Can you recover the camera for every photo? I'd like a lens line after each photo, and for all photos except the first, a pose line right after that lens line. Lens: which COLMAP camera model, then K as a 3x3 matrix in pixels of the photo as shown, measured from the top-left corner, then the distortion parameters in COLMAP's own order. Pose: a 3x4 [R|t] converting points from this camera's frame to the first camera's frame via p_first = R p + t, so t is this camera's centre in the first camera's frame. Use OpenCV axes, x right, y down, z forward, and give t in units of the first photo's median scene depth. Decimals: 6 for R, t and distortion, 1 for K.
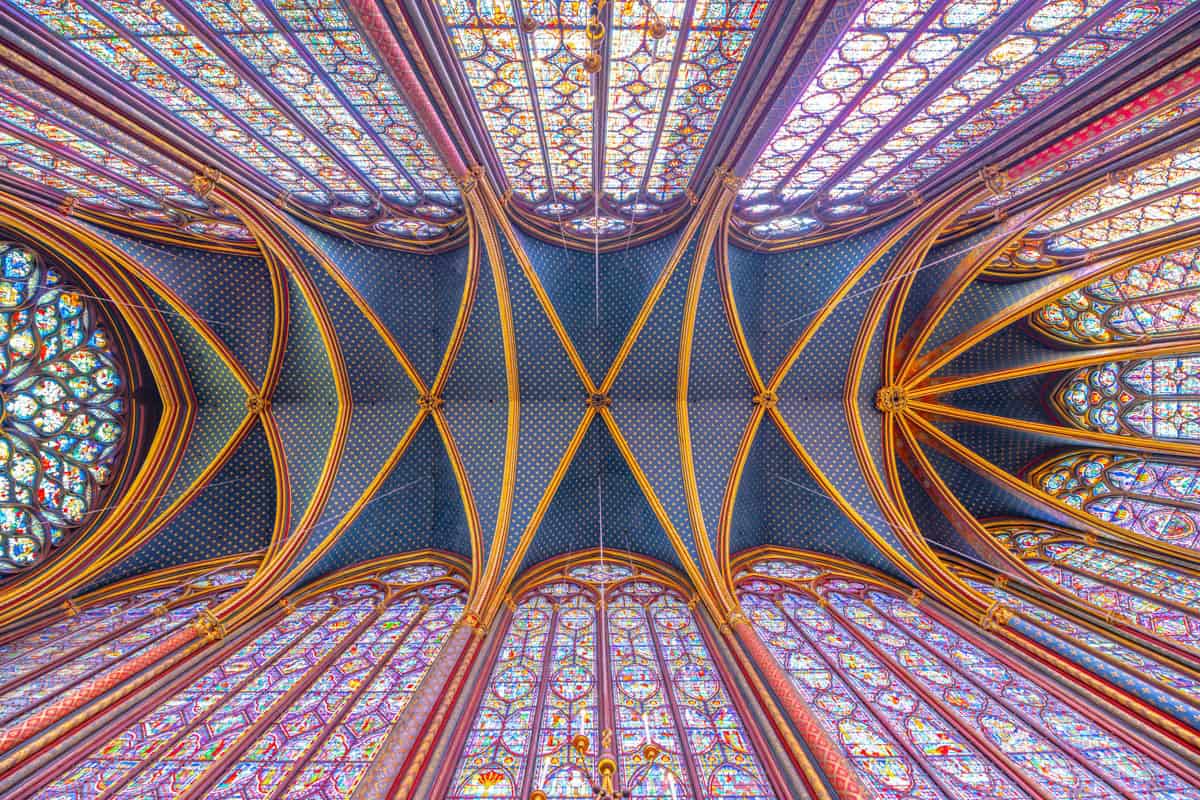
lens RADIAL K [[513.6, 0, 595.0], [0, 513.6, 406.1], [0, 0, 1]] dist [-0.005550, -0.008272]
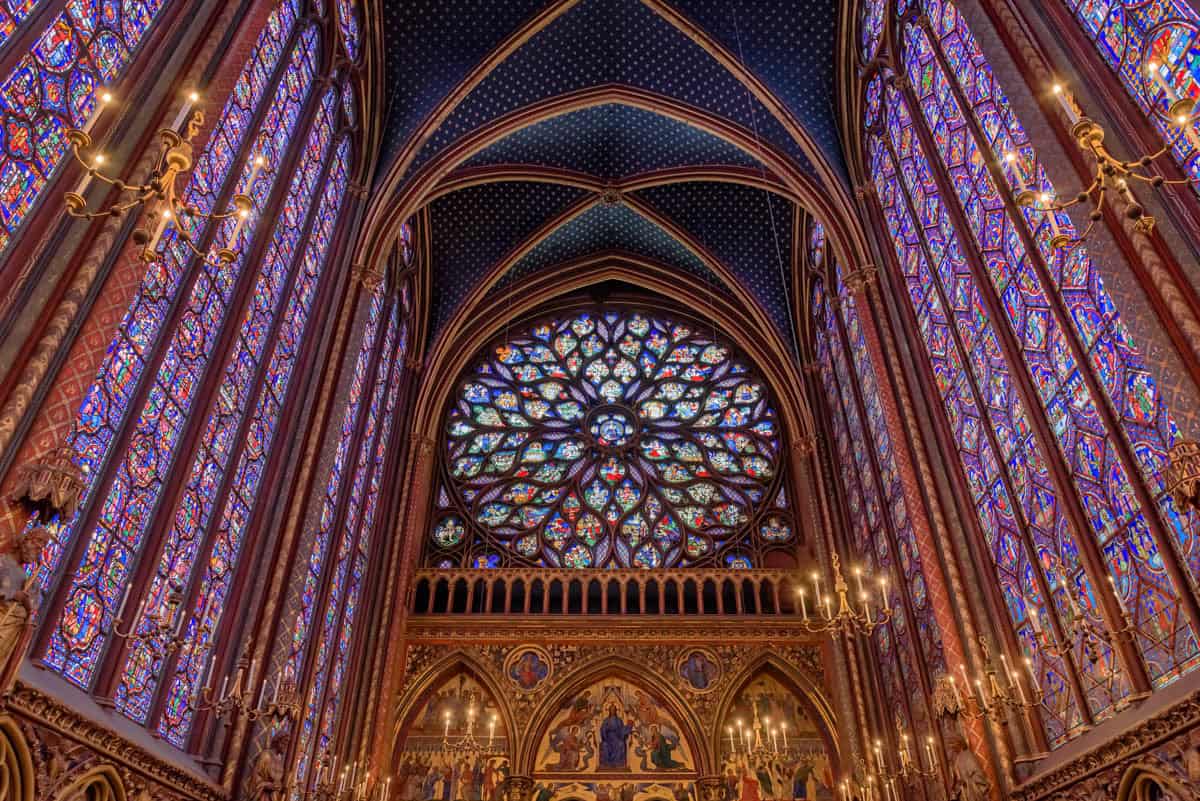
lens RADIAL K [[802.2, 0, 600.0], [0, 802.2, 400.5], [0, 0, 1]] dist [0.009413, -0.034384]
pose [[0.000939, -0.597481, -0.801882, 0.202047], [0.999901, 0.011799, -0.007621, -0.009502], [0.014015, -0.801796, 0.597433, -0.019631]]
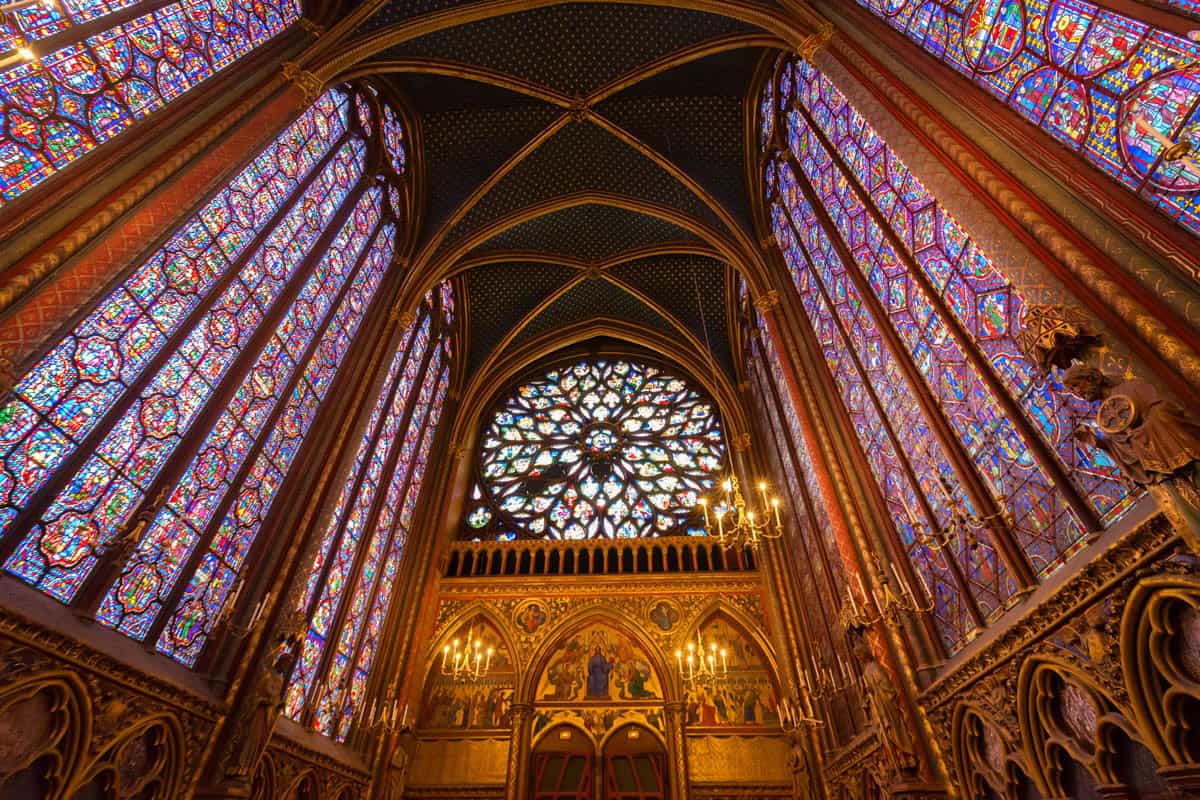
lens RADIAL K [[536.6, 0, 600.5], [0, 536.6, 393.0], [0, 0, 1]] dist [-0.001154, 0.000532]
pose [[-0.056437, -0.685461, -0.725919, 0.023797], [0.998271, -0.026786, -0.052317, 0.083913], [0.016417, -0.727616, 0.685788, -0.017082]]
